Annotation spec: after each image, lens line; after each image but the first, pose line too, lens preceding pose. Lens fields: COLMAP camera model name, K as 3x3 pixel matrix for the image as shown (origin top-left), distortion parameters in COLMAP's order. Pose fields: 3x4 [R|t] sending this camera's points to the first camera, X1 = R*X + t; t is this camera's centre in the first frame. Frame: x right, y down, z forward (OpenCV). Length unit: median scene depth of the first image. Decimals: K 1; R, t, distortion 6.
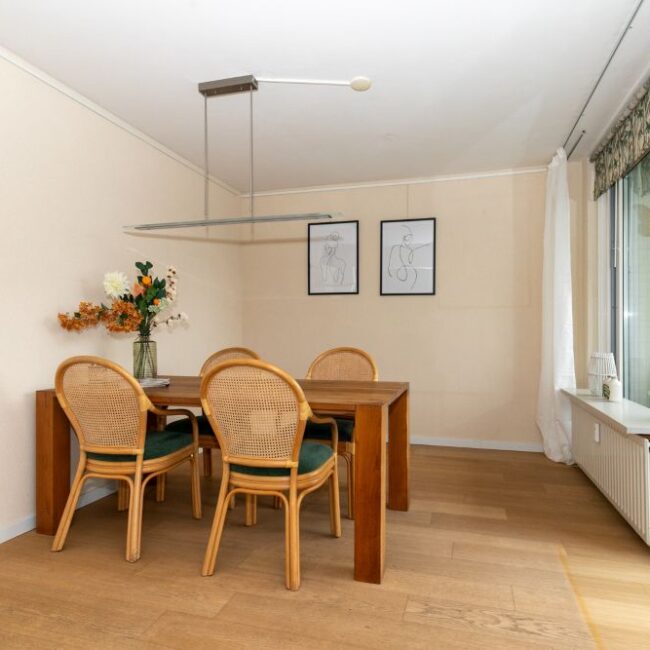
lens RADIAL K [[495.2, 0, 328.2], [0, 495.2, 328.4], [0, 0, 1]] dist [0.011157, -0.005650]
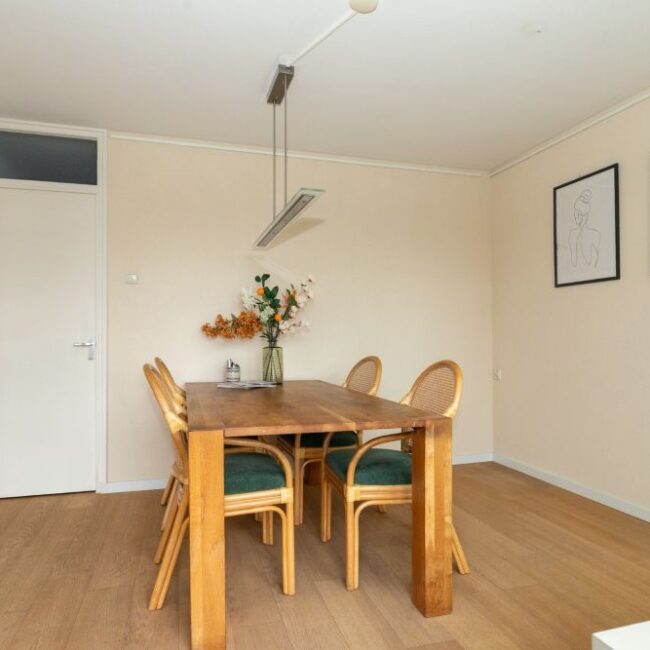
lens RADIAL K [[495.2, 0, 328.2], [0, 495.2, 328.4], [0, 0, 1]] dist [0.011157, -0.005650]
pose [[0.511965, -0.013981, -0.858893, 0.639669], [0.005532, 0.999900, -0.012979, -0.000411], [0.858989, 0.001893, 0.511991, 0.547019]]
